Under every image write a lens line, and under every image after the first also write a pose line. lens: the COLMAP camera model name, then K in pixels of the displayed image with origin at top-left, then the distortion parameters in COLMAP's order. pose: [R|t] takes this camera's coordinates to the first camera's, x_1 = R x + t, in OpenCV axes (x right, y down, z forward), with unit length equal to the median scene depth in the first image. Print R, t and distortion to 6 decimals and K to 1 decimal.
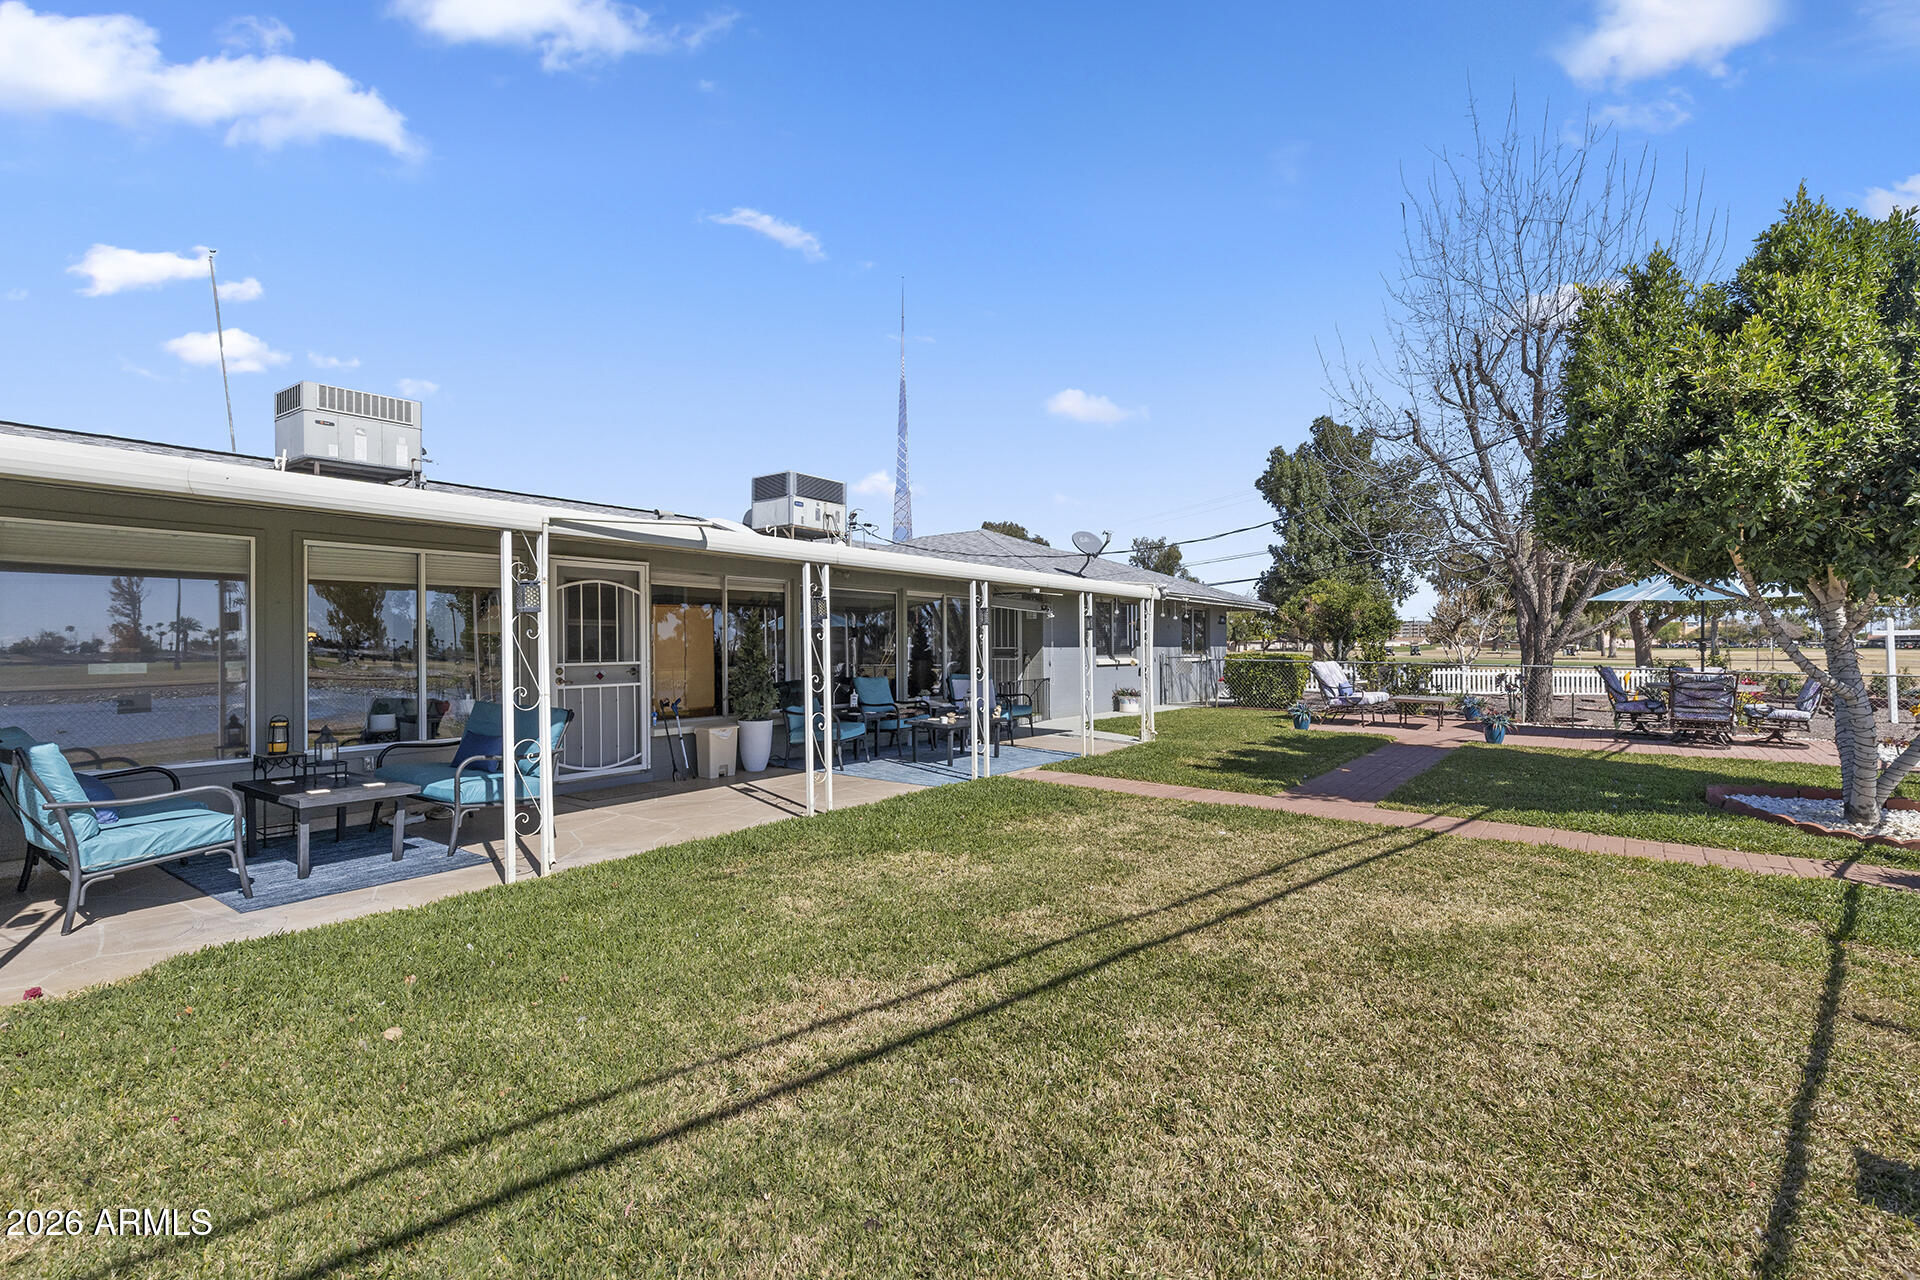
lens RADIAL K [[851.3, 0, 953.5], [0, 851.3, 648.8], [0, 0, 1]] dist [0.000496, 0.000443]
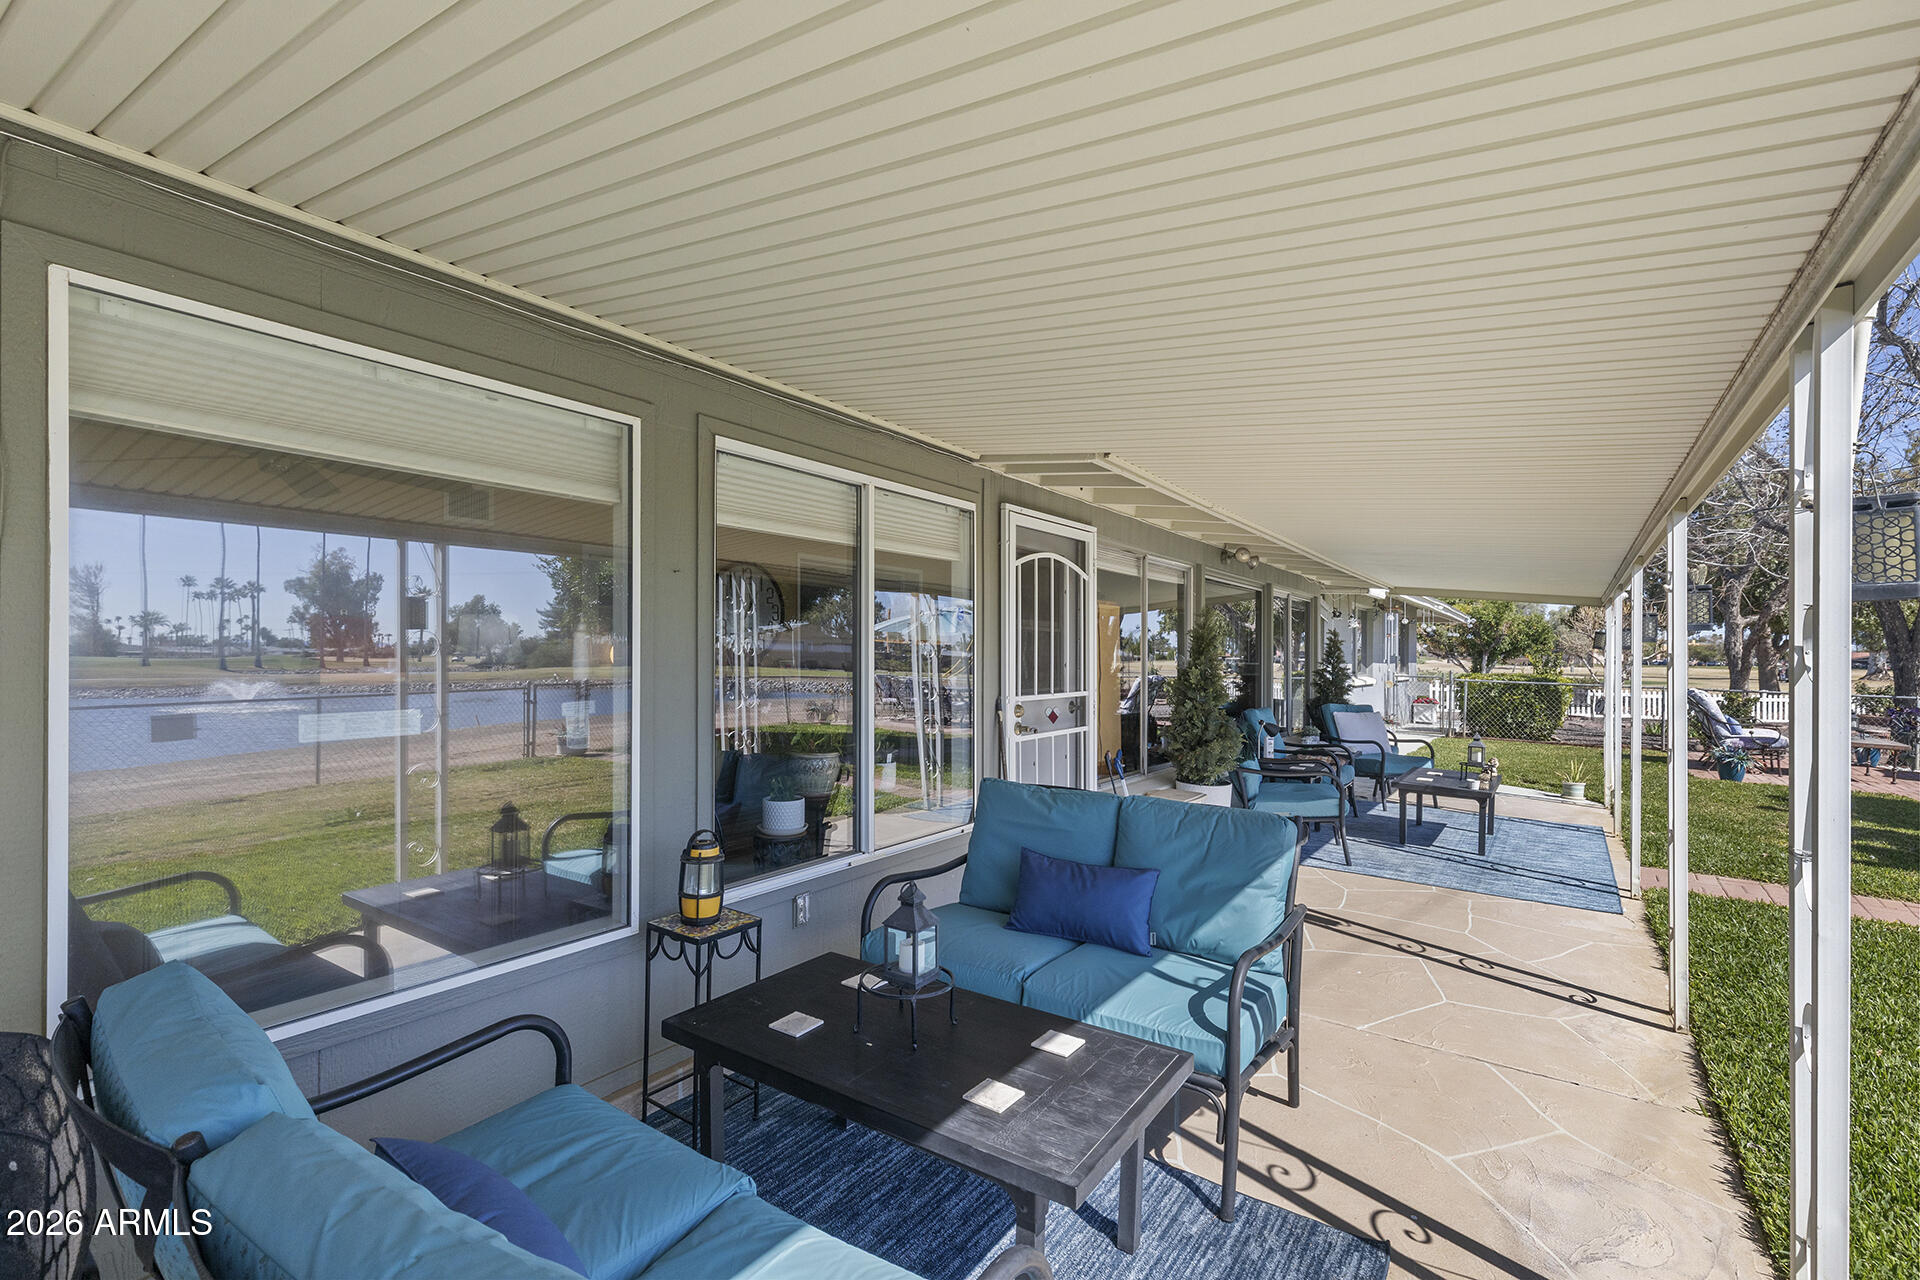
lens RADIAL K [[851.3, 0, 953.5], [0, 851.3, 648.8], [0, 0, 1]] dist [0.000496, 0.000443]
pose [[0.999501, 0.015232, 0.027670, -0.135499], [-0.015022, 0.999857, -0.007754, -0.002585], [-0.027784, 0.007335, 0.999587, 0.113833]]
